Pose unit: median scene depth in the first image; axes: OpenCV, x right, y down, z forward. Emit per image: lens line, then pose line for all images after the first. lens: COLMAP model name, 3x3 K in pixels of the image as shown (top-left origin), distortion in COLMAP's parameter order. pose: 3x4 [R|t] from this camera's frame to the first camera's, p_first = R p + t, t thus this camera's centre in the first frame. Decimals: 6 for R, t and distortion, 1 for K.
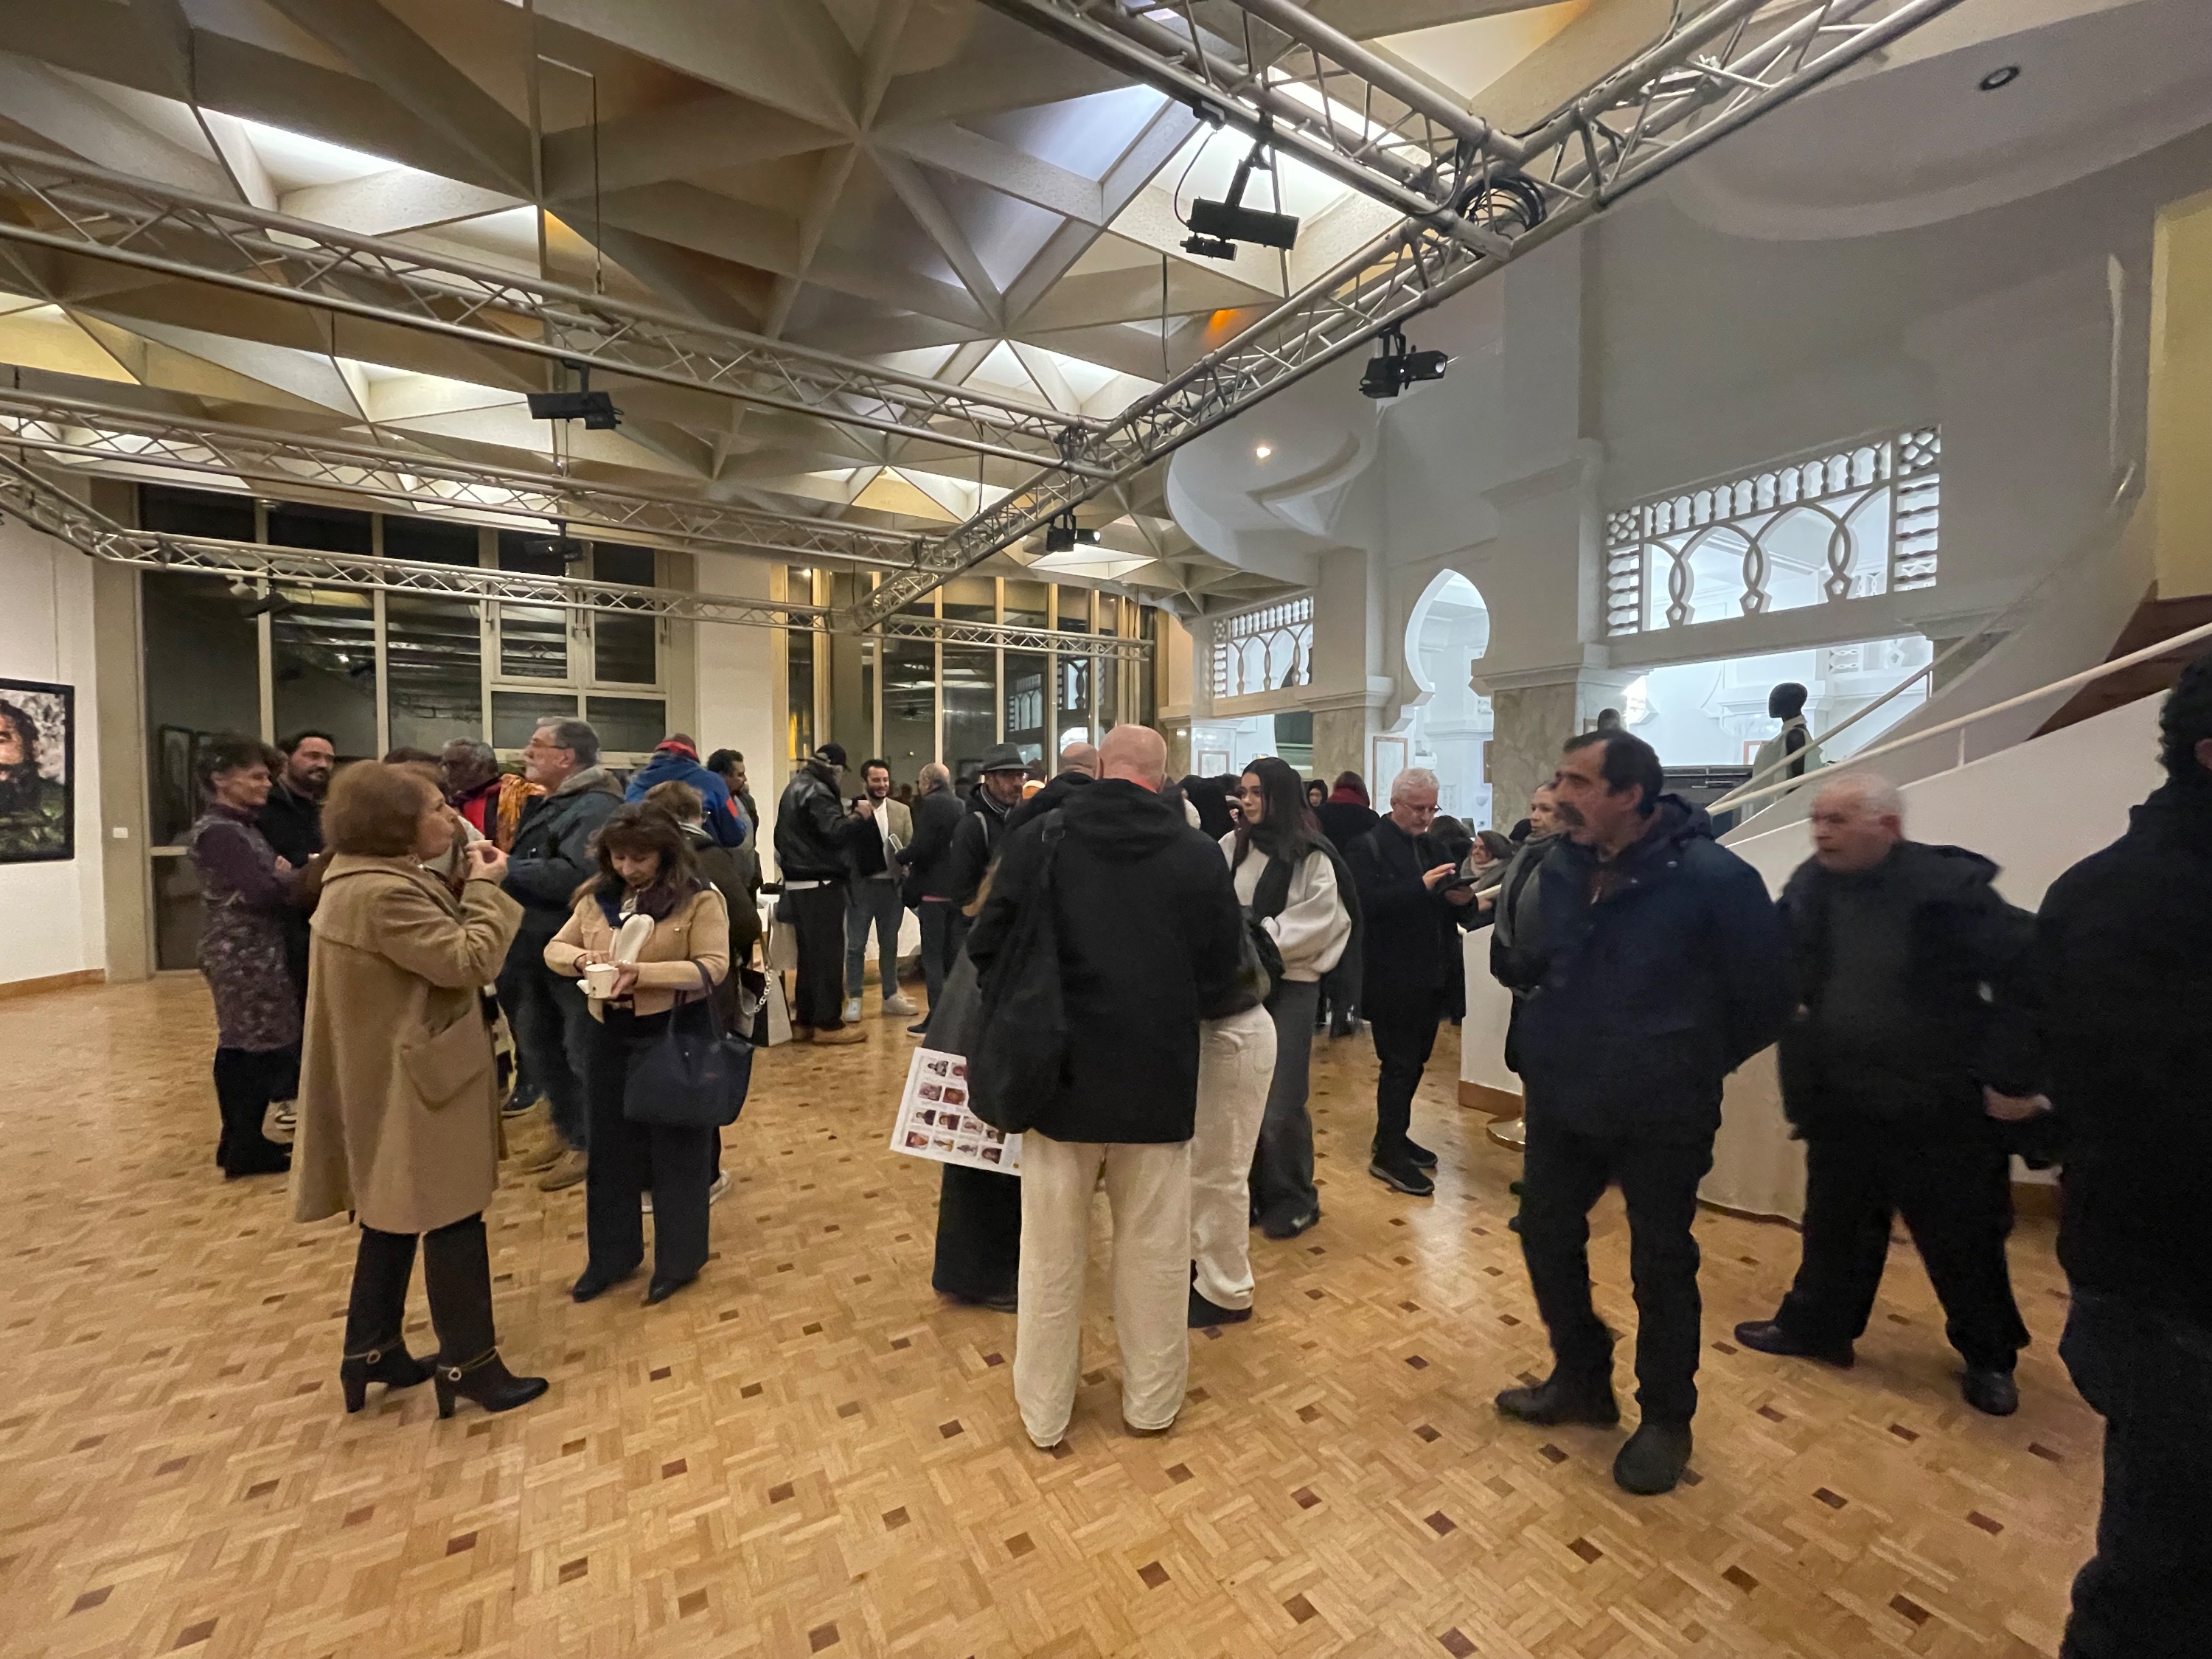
lens RADIAL K [[900.3, 0, 1117.1], [0, 900.3, 823.8], [0, 0, 1]] dist [-0.006834, 0.001311]
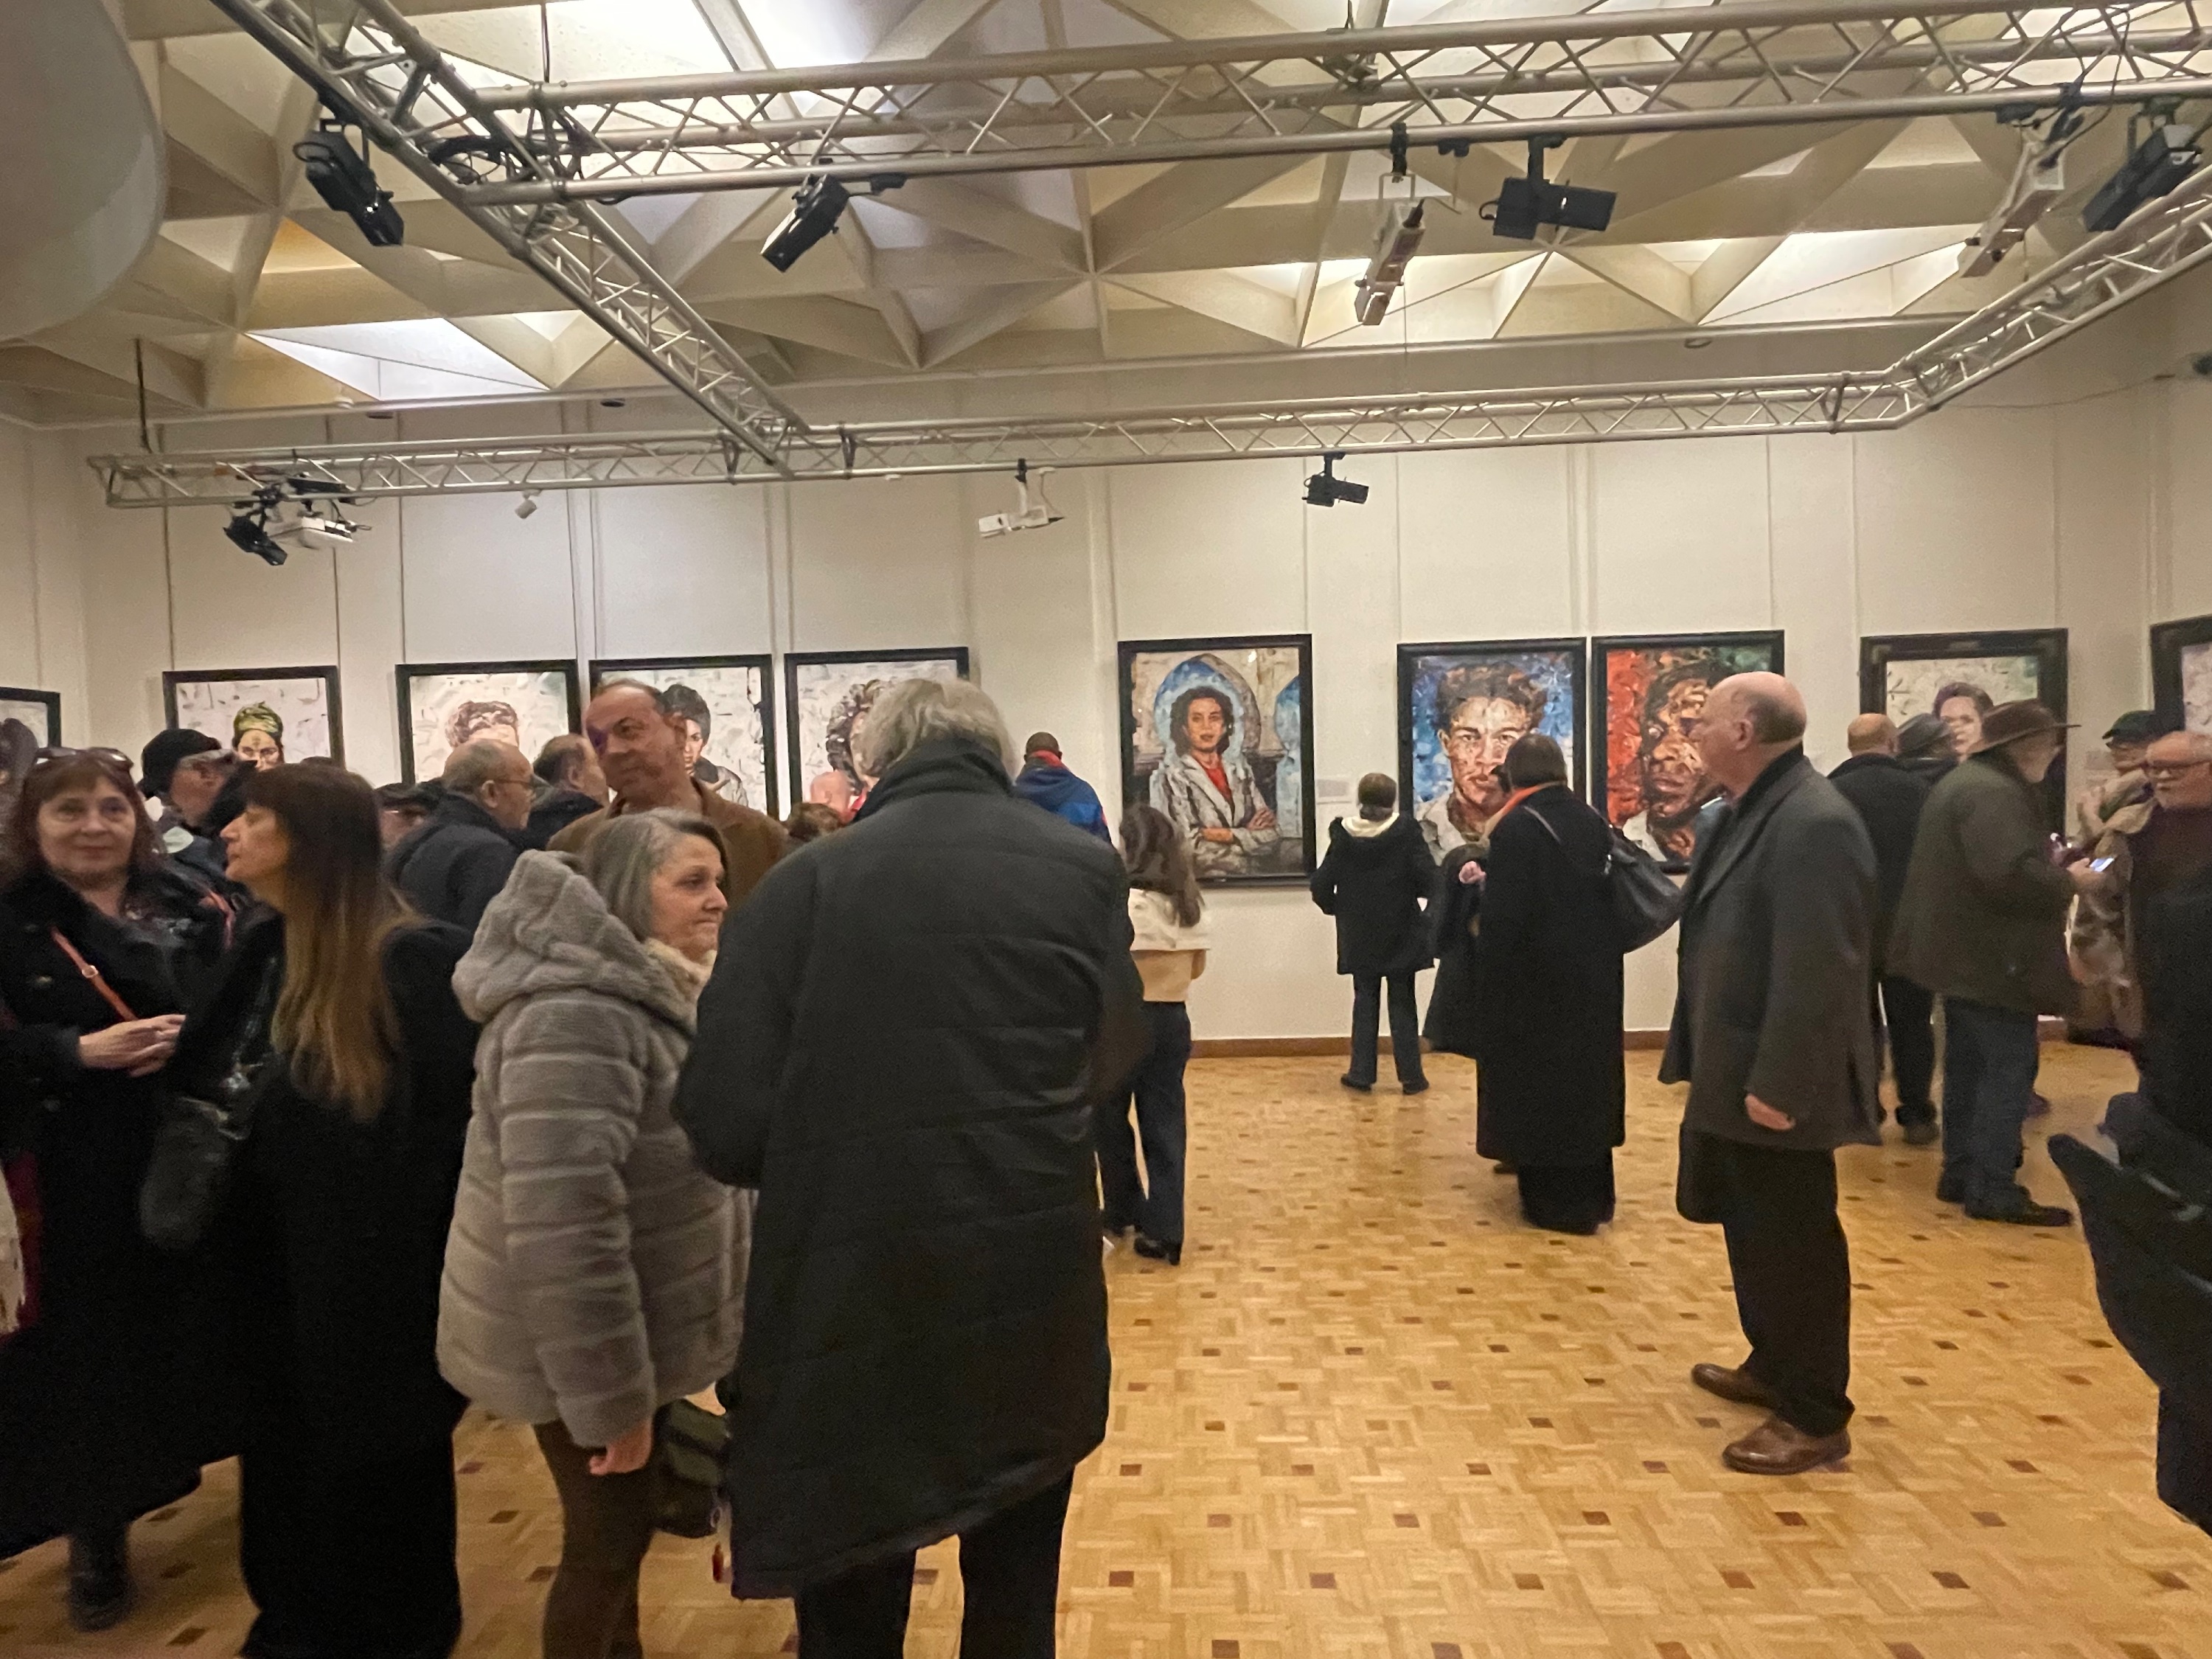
lens RADIAL K [[1201.7, 0, 1109.6], [0, 1201.7, 842.6], [0, 0, 1]] dist [-0.004309, -0.000150]
pose [[-0.824357, 0.011507, 0.565953, -0.322744], [0.048043, 0.997608, 0.049695, -0.017576], [-0.564028, 0.068157, -0.822938, 0.727733]]
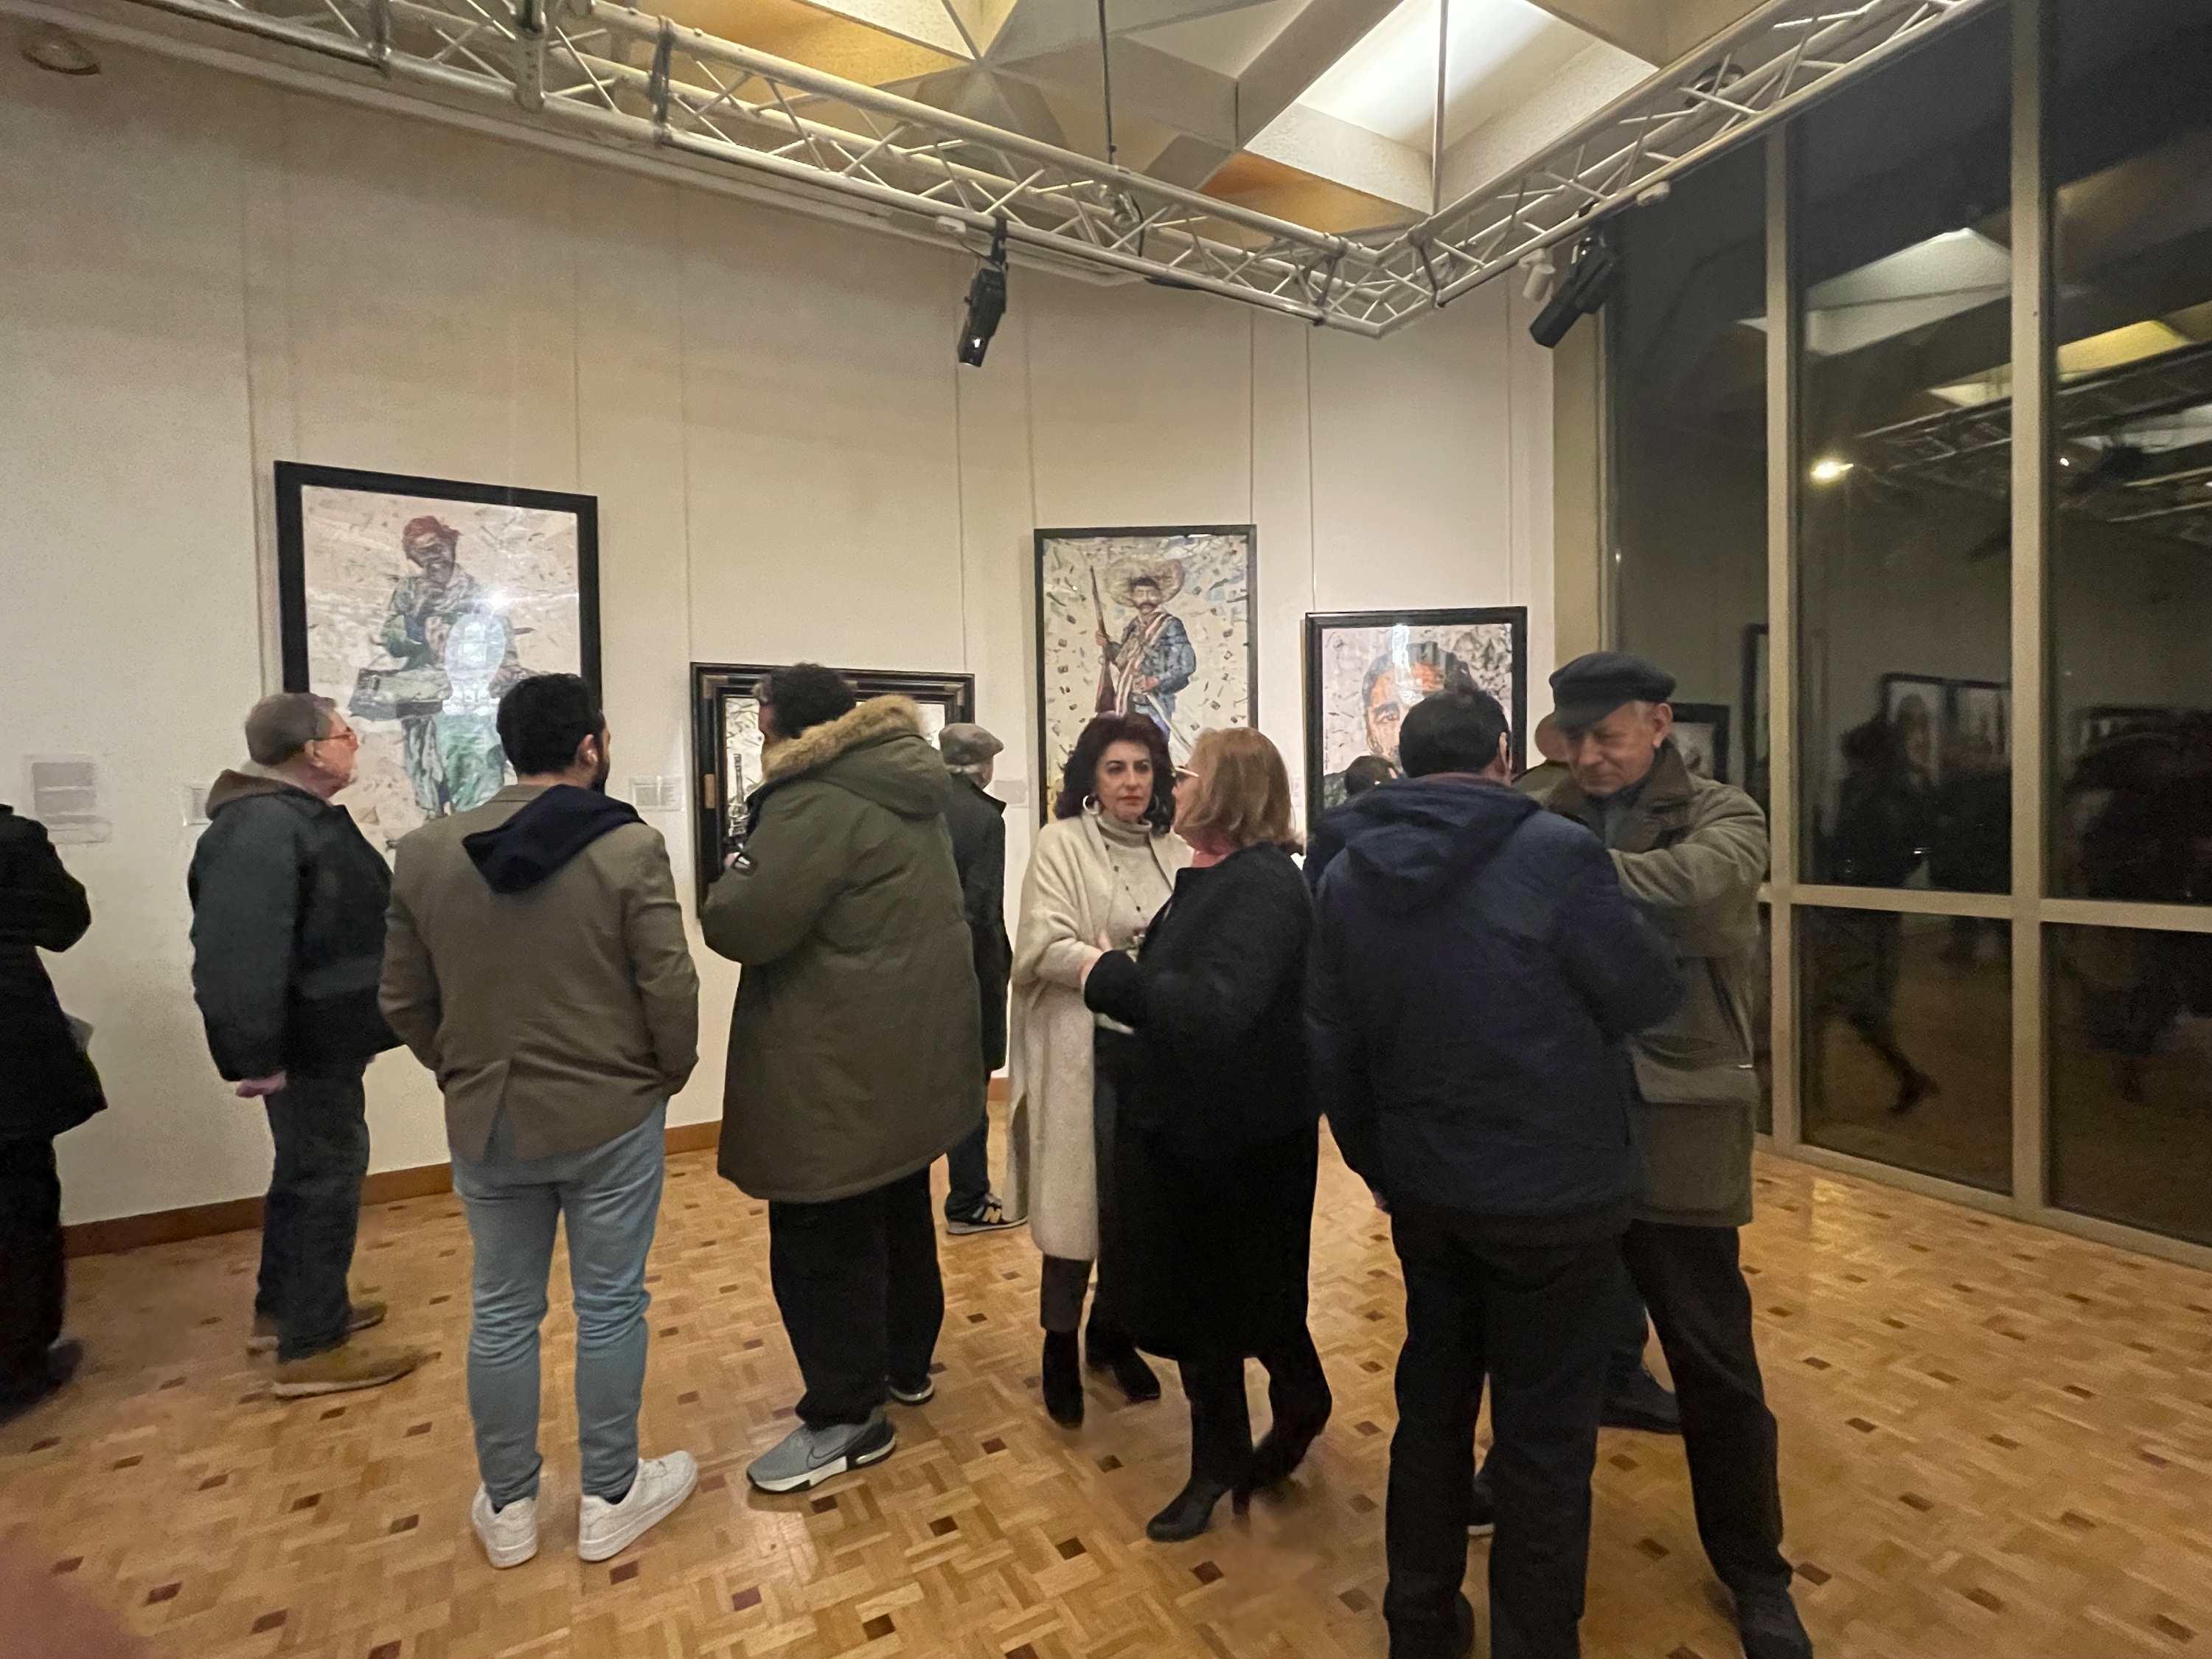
lens RADIAL K [[1054.6, 0, 1104.3], [0, 1054.6, 824.0], [0, 0, 1]] dist [-0.003129, -0.000575]
pose [[-0.027785, 0.010048, -0.999563, -0.510148], [-0.002409, 0.999946, 0.010119, -0.013688], [0.999611, 0.002690, -0.027759, 0.862676]]
